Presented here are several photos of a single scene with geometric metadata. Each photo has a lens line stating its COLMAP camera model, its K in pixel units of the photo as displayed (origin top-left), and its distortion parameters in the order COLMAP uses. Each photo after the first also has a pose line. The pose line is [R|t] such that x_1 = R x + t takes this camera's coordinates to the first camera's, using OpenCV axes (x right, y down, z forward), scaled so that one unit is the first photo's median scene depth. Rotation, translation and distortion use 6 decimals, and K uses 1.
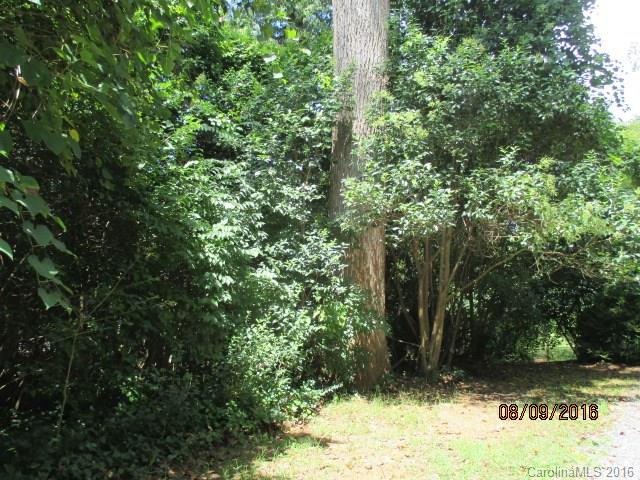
lens RADIAL K [[529.2, 0, 317.6], [0, 529.2, 237.6], [0, 0, 1]] dist [-0.029095, 0.004538]
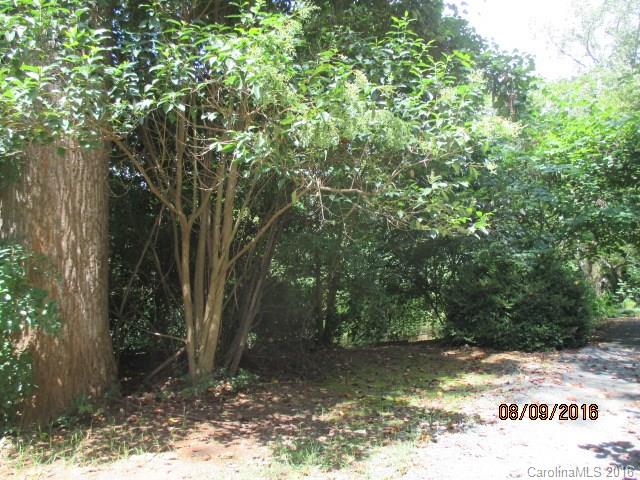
lens RADIAL K [[529.2, 0, 317.6], [0, 529.2, 237.6], [0, 0, 1]] dist [-0.029095, 0.004538]
pose [[0.988969, -0.007586, 0.147931, 0.261191], [0.000635, 0.998896, 0.046976, 0.044772], [-0.148124, -0.046364, 0.987881, 0.324324]]
